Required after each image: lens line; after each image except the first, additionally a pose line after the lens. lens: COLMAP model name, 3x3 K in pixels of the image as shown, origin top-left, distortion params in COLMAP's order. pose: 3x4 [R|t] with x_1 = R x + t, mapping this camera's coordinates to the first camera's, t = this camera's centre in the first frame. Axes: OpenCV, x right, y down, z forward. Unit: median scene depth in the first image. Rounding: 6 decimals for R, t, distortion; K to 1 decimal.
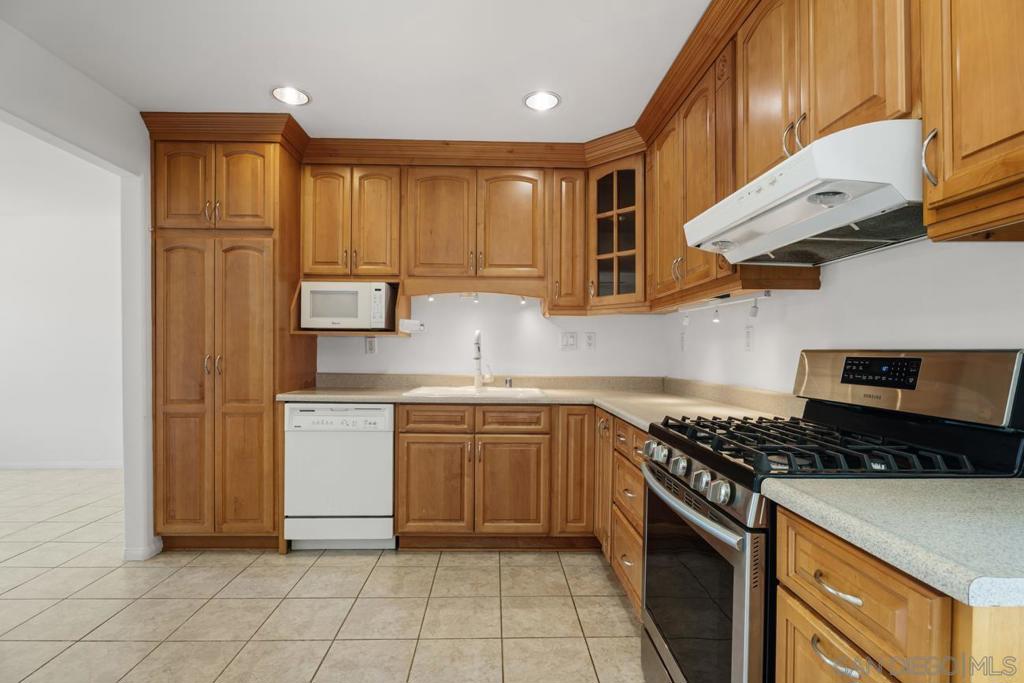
lens RADIAL K [[497.6, 0, 518.5], [0, 497.6, 355.8], [0, 0, 1]] dist [-0.000276, 0.000060]
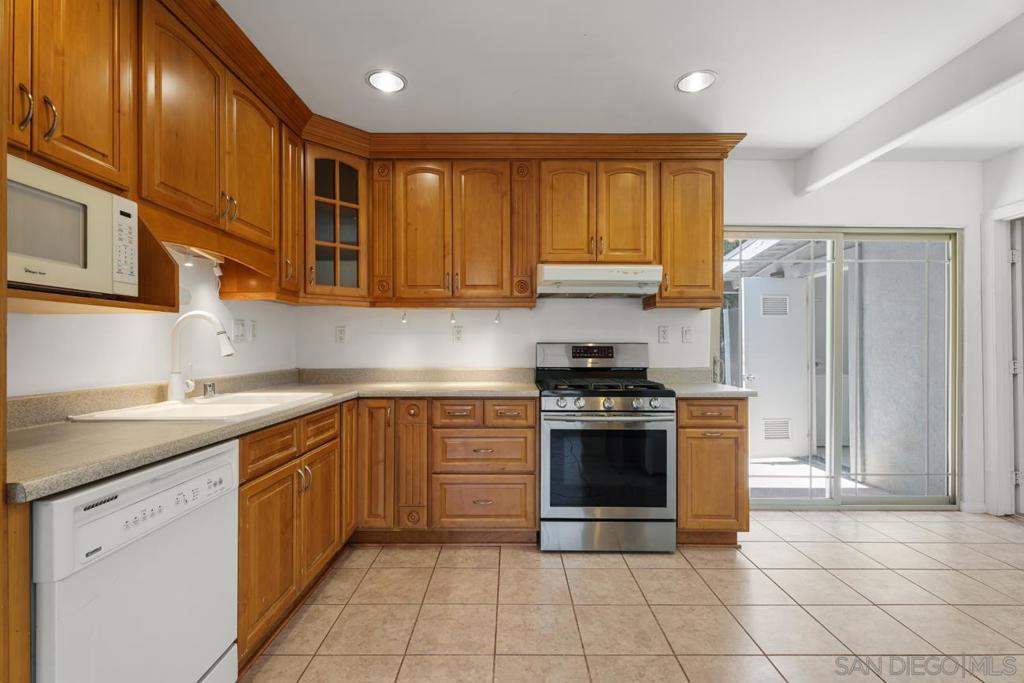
lens RADIAL K [[459.4, 0, 511.6], [0, 459.4, 343.8], [0, 0, 1]] dist [-0.000560, -0.001852]
pose [[0.041344, -0.004595, 0.999134, -0.762040], [0.007601, 0.999962, 0.004285, -0.010083], [-0.999116, 0.007417, 0.041377, 0.671643]]
